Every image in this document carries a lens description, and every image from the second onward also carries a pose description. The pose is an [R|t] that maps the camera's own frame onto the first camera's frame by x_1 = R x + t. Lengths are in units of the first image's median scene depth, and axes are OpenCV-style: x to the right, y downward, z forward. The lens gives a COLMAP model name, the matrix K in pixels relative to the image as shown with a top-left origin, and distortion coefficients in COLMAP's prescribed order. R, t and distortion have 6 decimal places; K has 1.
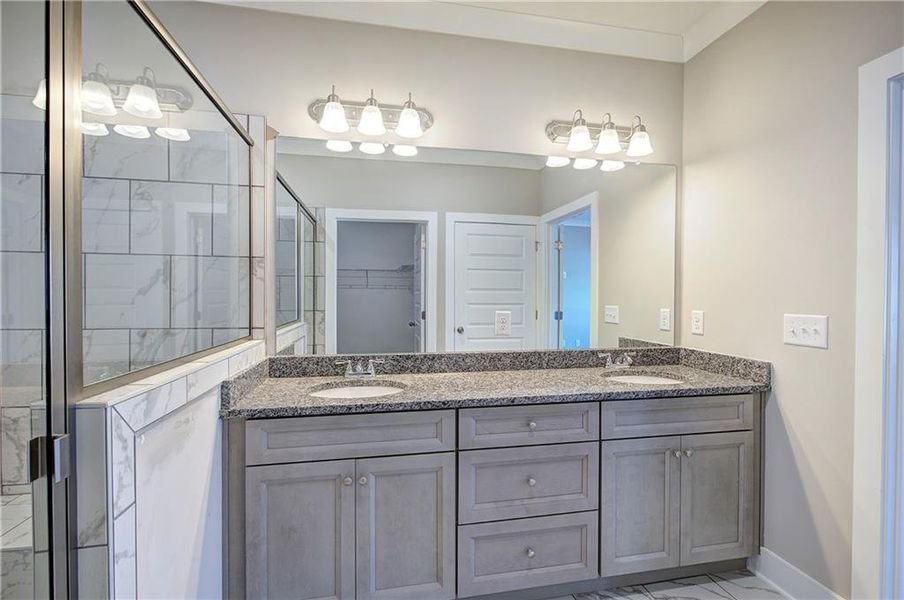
lens RADIAL K [[415.2, 0, 454.6], [0, 415.2, 299.5], [0, 0, 1]] dist [-0.016882, -0.000288]
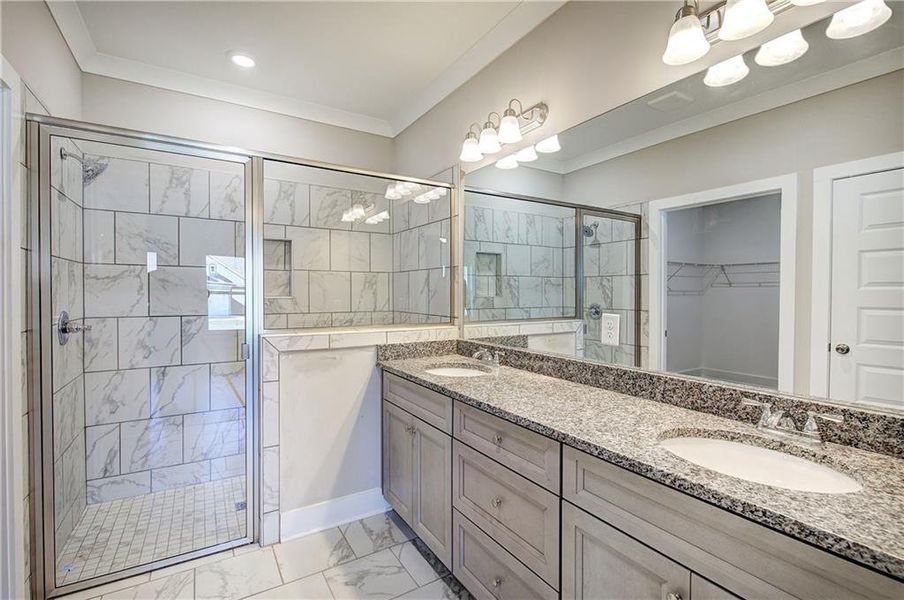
lens RADIAL K [[415.2, 0, 455.3], [0, 415.2, 293.4], [0, 0, 1]] dist [-0.016882, -0.000288]
pose [[0.361276, -0.001330, -0.932458, 0.765661], [-0.012323, 0.999905, -0.006200, -0.002201], [0.932378, 0.013731, 0.361225, 0.461277]]
